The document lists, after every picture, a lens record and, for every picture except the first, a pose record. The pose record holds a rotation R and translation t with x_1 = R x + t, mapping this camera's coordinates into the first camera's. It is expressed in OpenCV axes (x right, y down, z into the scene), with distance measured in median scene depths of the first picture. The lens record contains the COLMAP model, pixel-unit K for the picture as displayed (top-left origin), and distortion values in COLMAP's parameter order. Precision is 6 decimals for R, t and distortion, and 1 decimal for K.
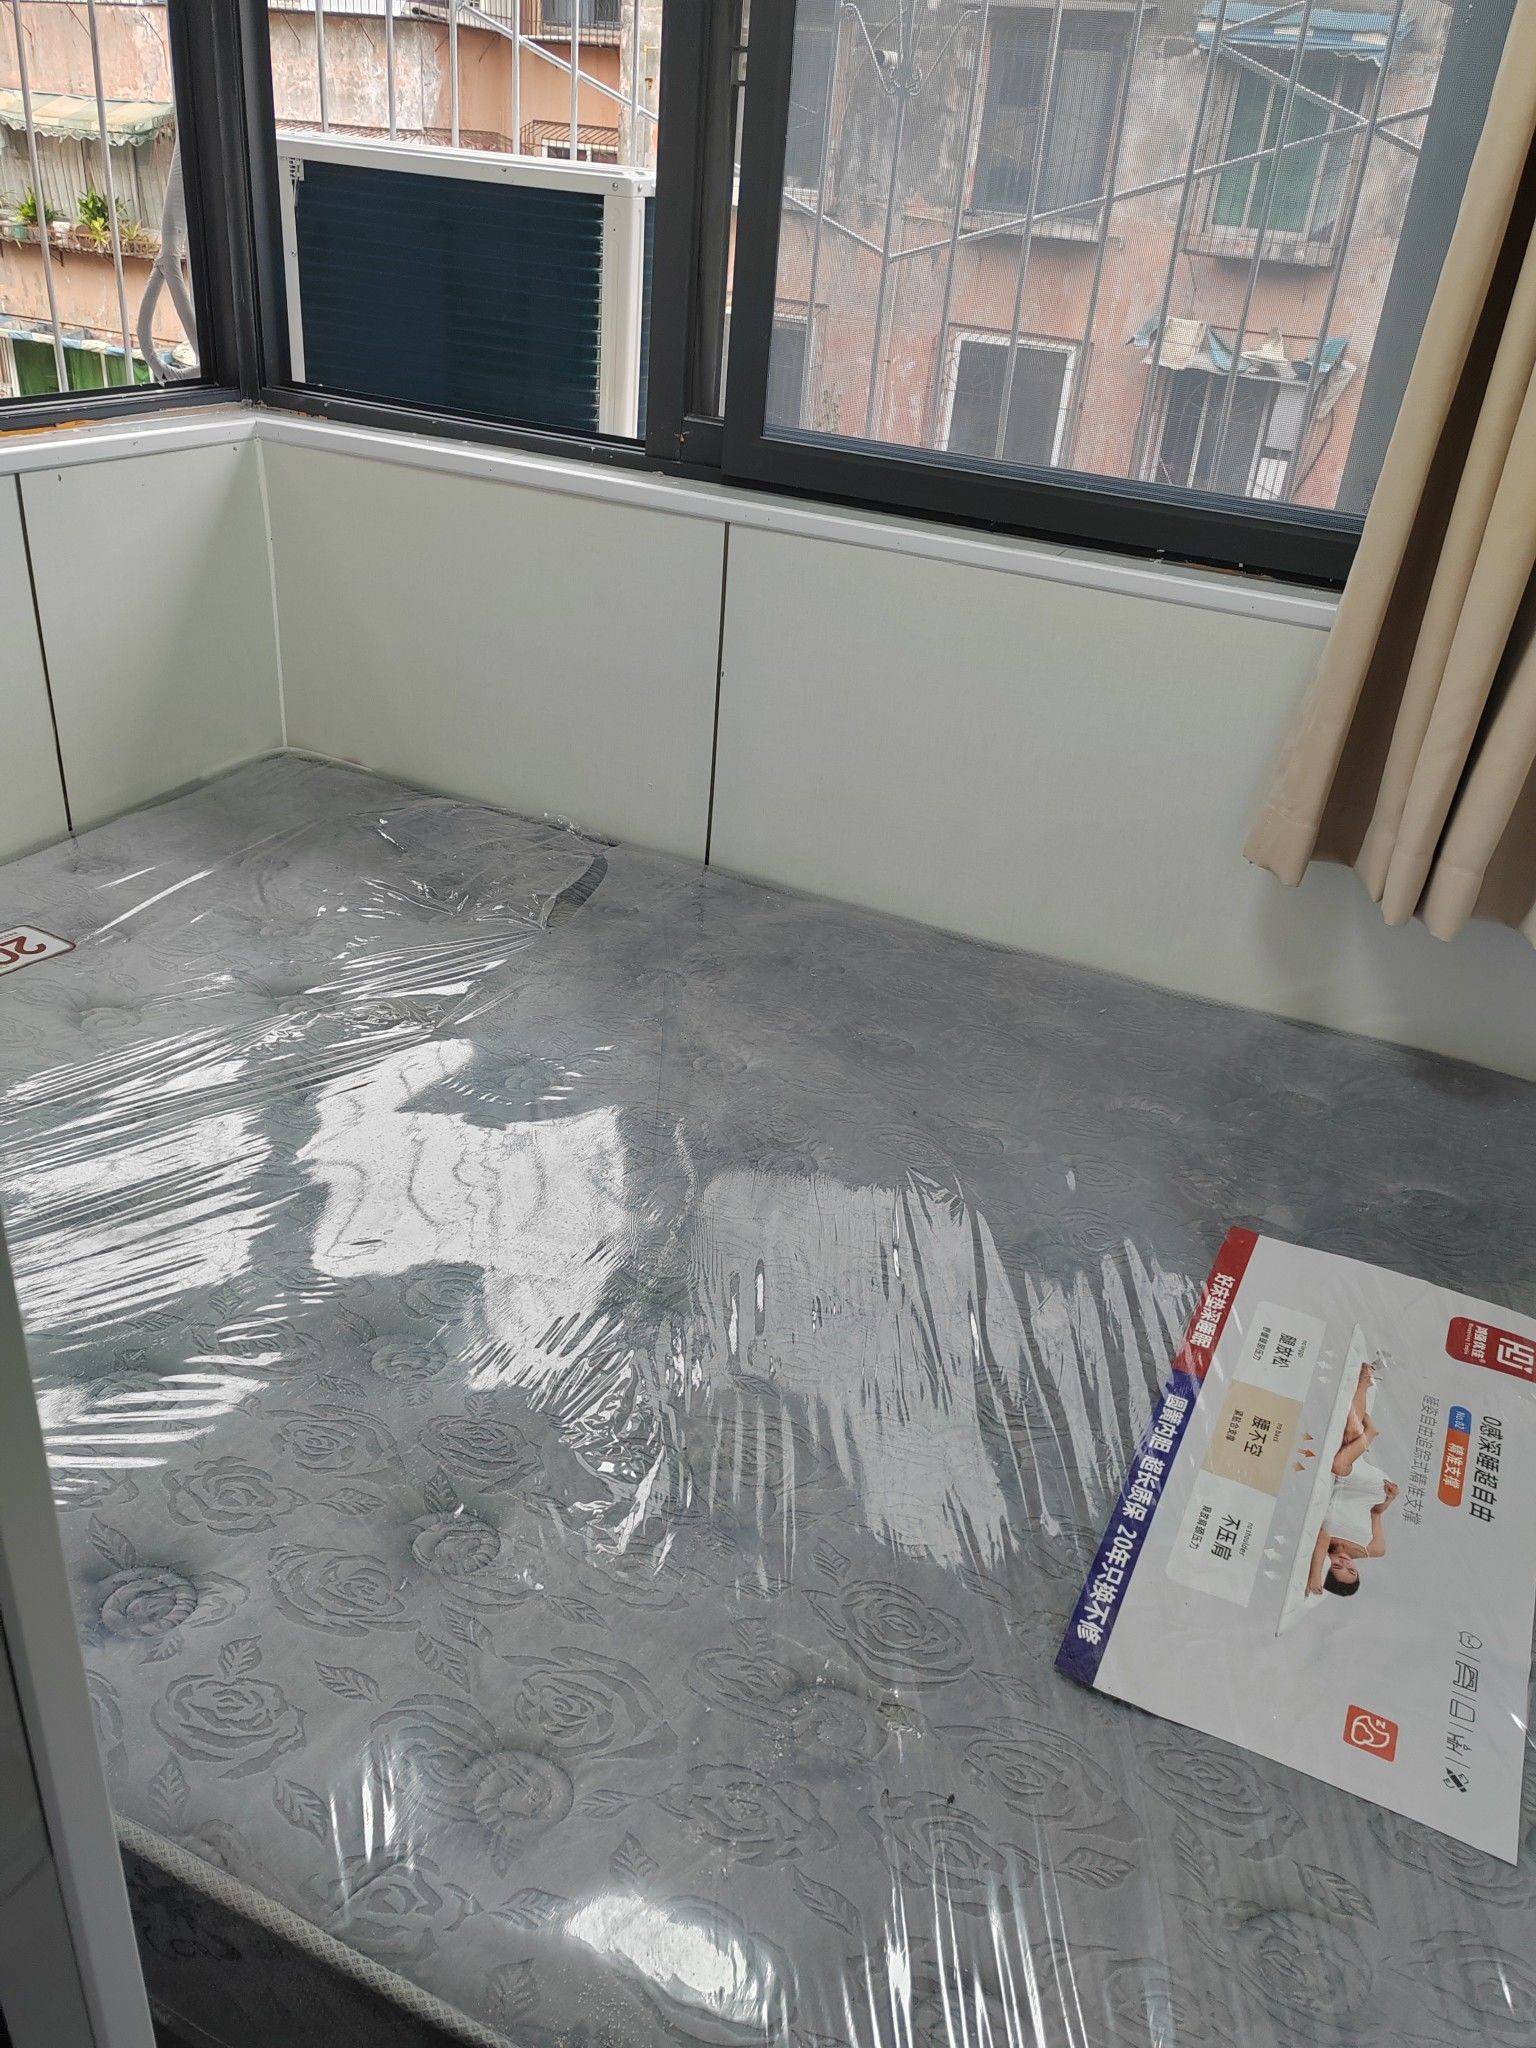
lens RADIAL K [[1567.6, 0, 756.5], [0, 1567.6, 1038.2], [0, 0, 1]] dist [0.005581, 0.010682]
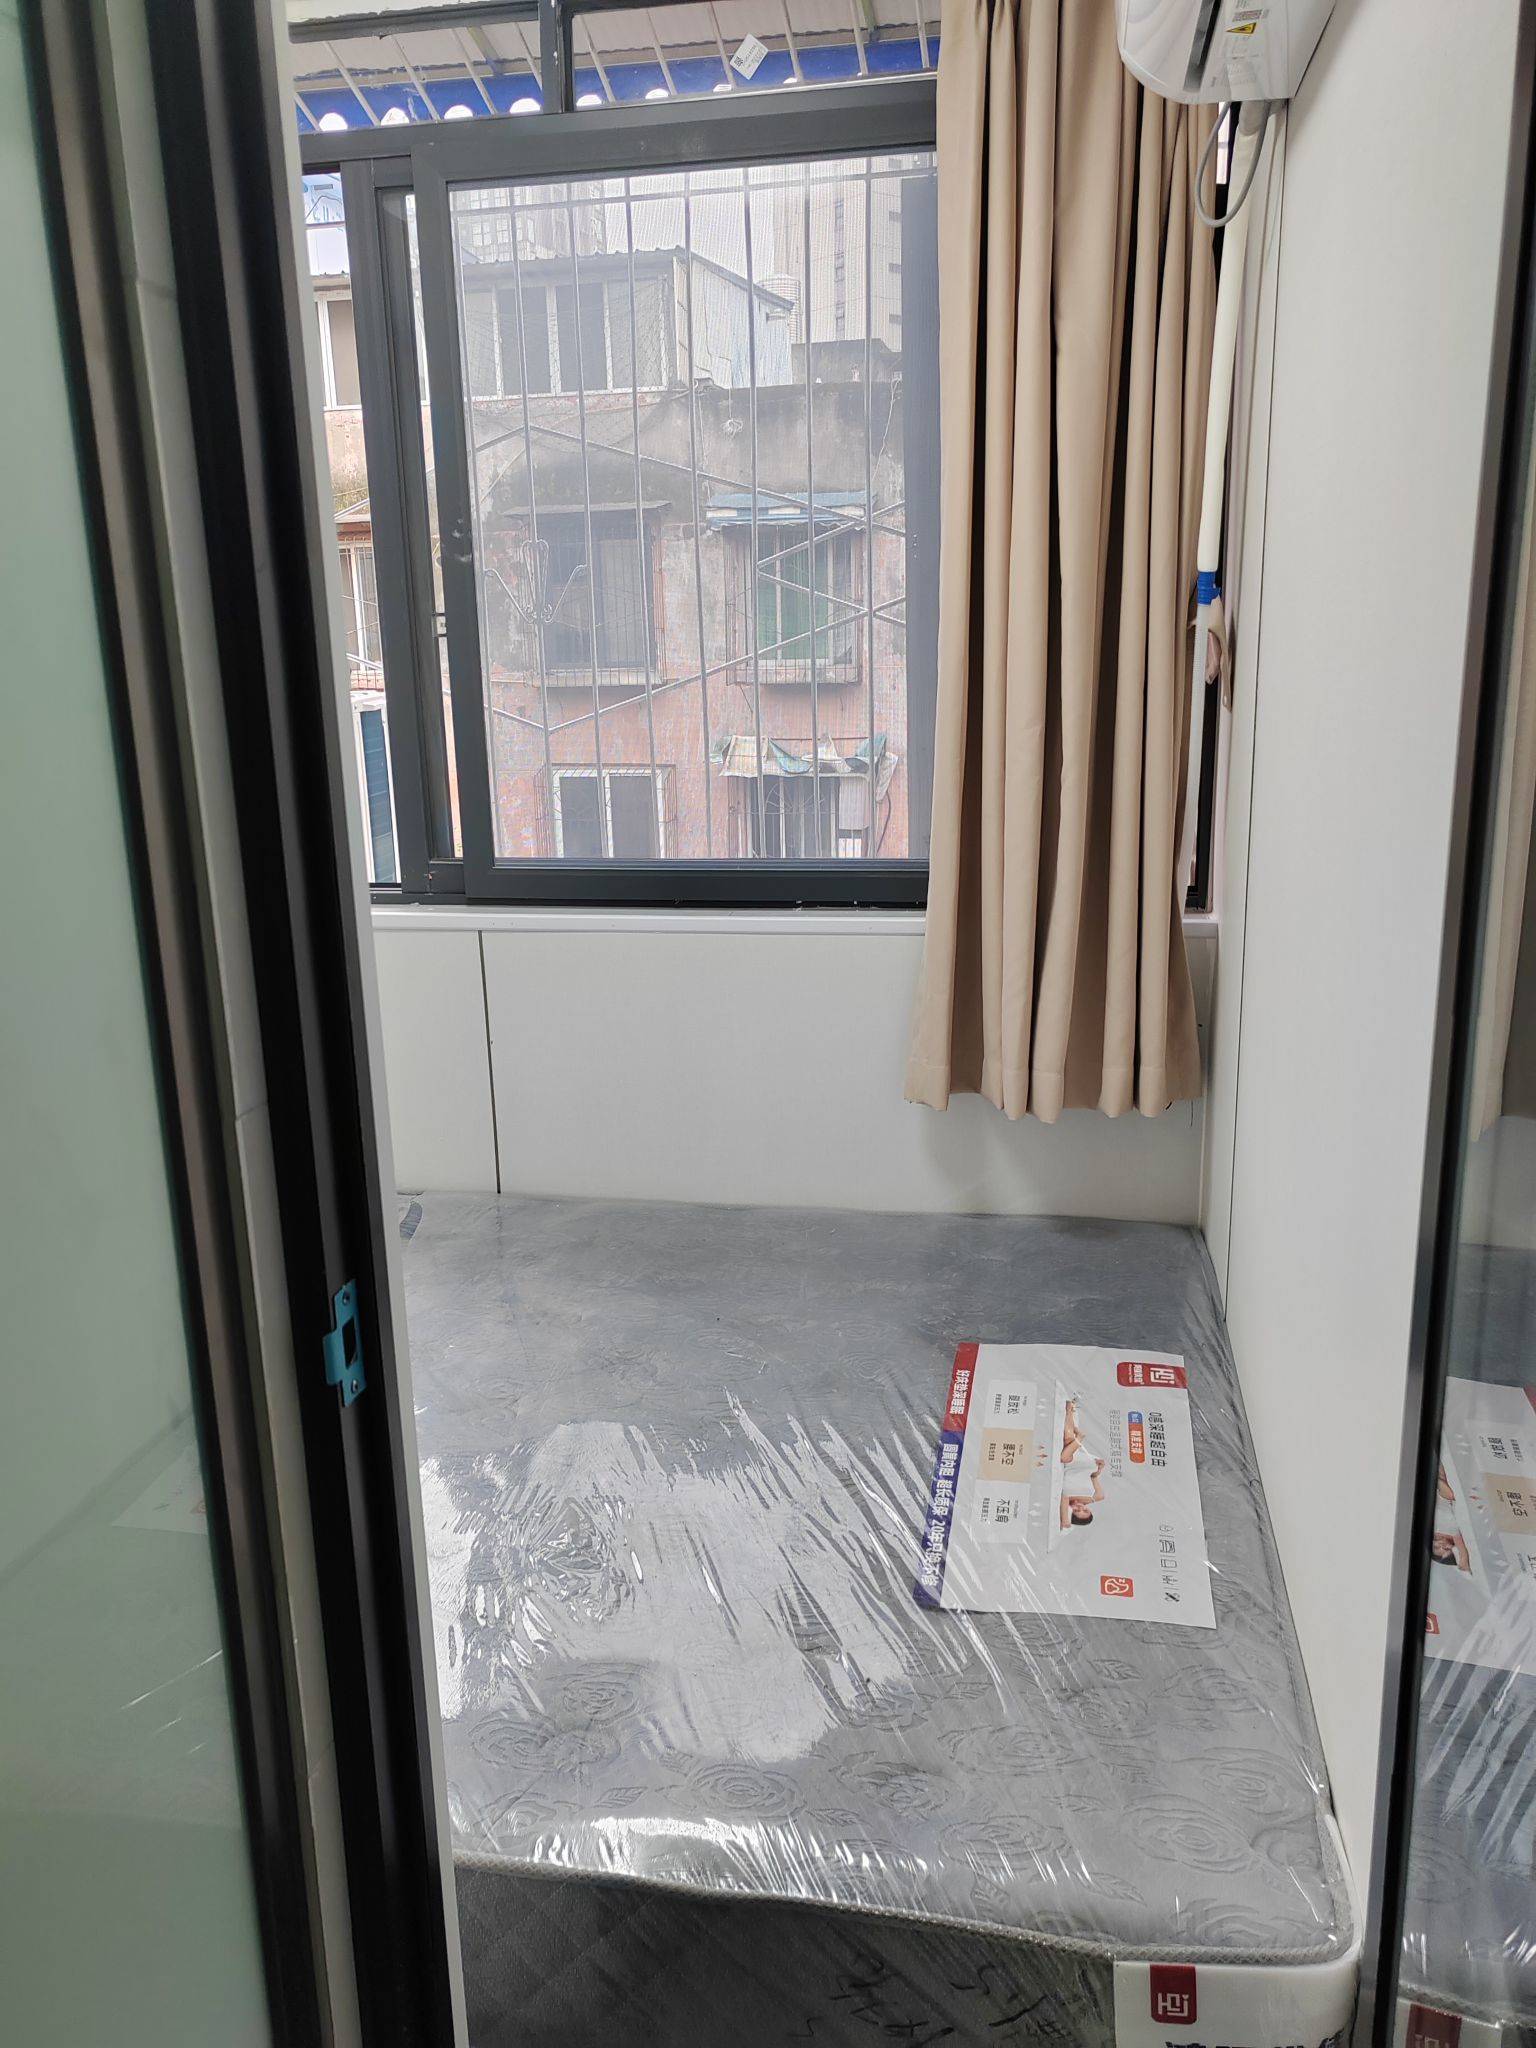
lens RADIAL K [[1579.7, 0, 768.4], [0, 1579.7, 1031.2], [0, 0, 1]] dist [0.009938, 0.030150]
pose [[0.959759, -0.160583, 0.230381, -0.117484], [0.213817, 0.949706, -0.228779, 0.121545], [-0.182056, 0.268832, 0.945825, -0.312614]]
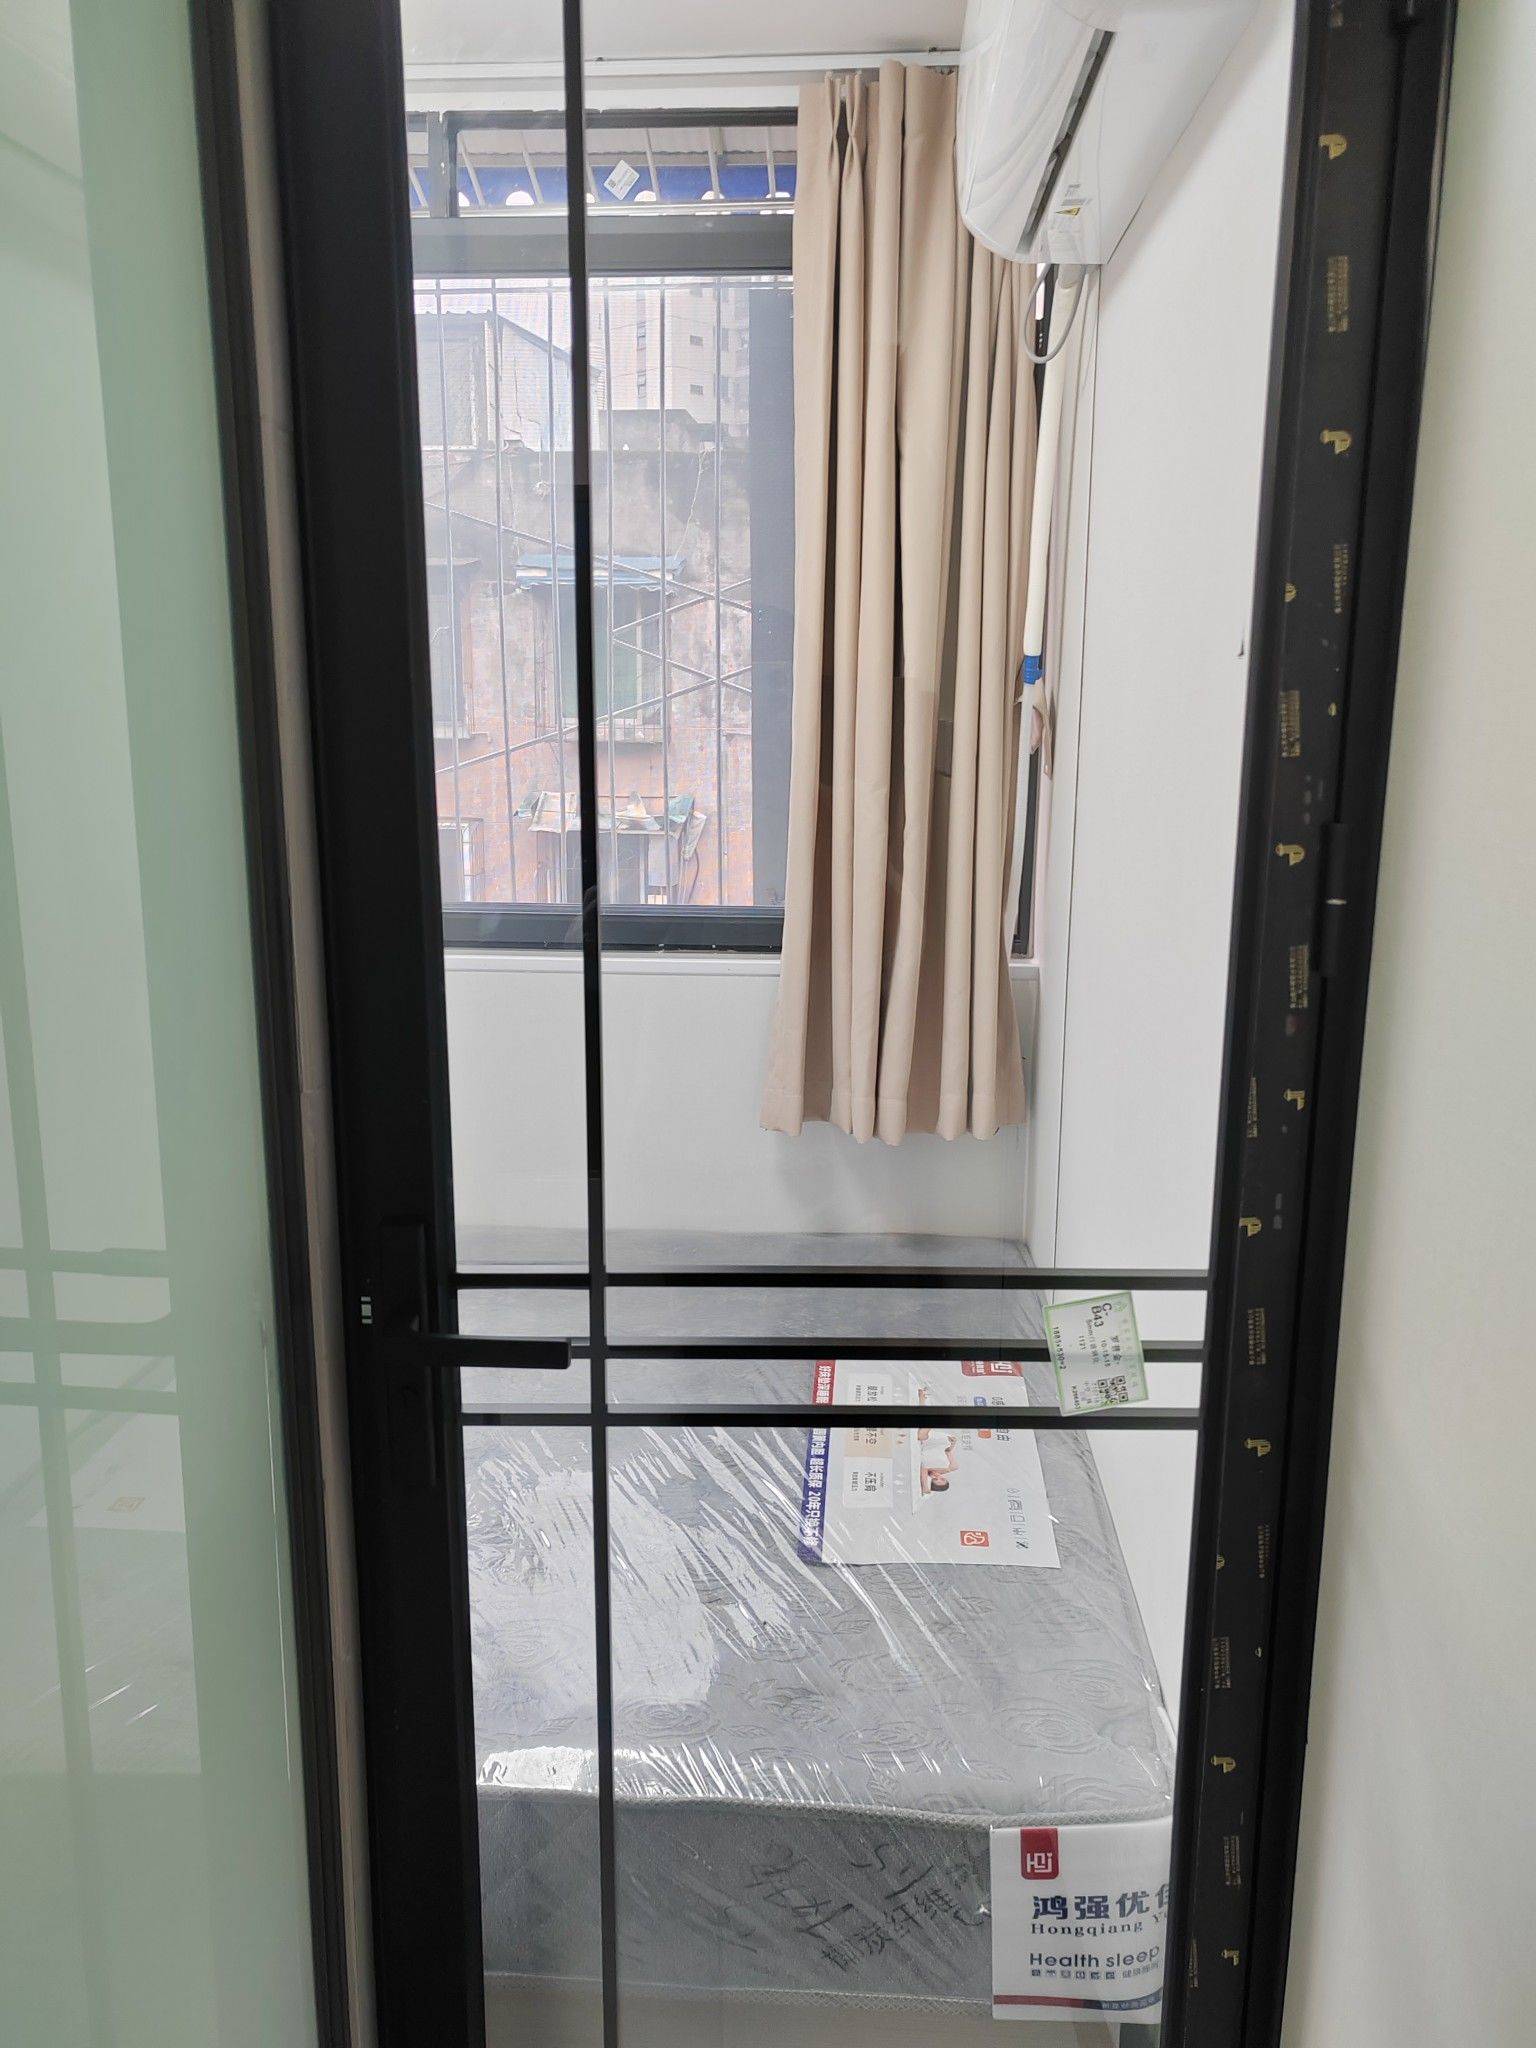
lens RADIAL K [[1580.1, 0, 771.5], [0, 1580.1, 1029.1], [0, 0, 1]] dist [0.025787, -0.006805]
pose [[0.922023, -0.148530, 0.357510, -0.209182], [0.242822, 0.941114, -0.235247, 0.156516], [-0.301516, 0.303715, 0.903795, -0.400171]]
